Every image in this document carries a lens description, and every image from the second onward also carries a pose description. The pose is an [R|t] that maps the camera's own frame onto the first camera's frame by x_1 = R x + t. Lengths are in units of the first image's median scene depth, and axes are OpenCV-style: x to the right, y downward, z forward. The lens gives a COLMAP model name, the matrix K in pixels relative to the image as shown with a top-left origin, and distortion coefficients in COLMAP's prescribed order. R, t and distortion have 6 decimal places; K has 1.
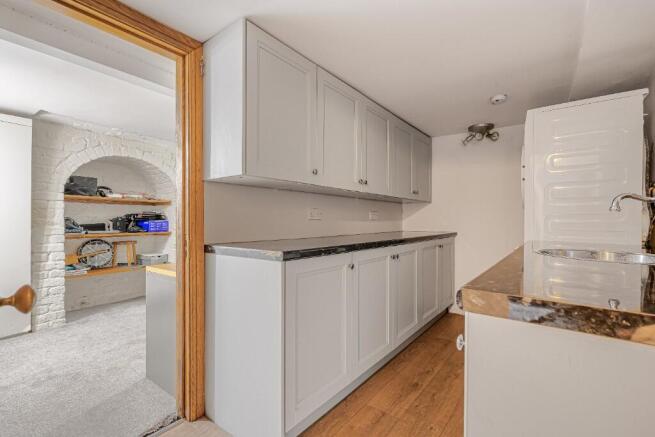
lens RADIAL K [[304.3, 0, 327.3], [0, 304.3, 218.5], [0, 0, 1]] dist [-0.000334, 0.000456]
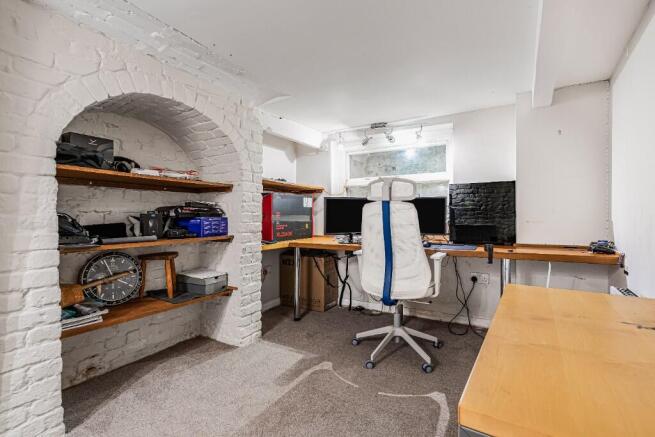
lens RADIAL K [[304.3, 0, 327.9], [0, 304.3, 218.9], [0, 0, 1]] dist [-0.000334, 0.000456]
pose [[0.998383, -0.008389, 0.056227, -0.405149], [0.007476, 0.999837, 0.016426, 0.002020], [-0.056356, -0.015979, 0.998283, 0.433678]]
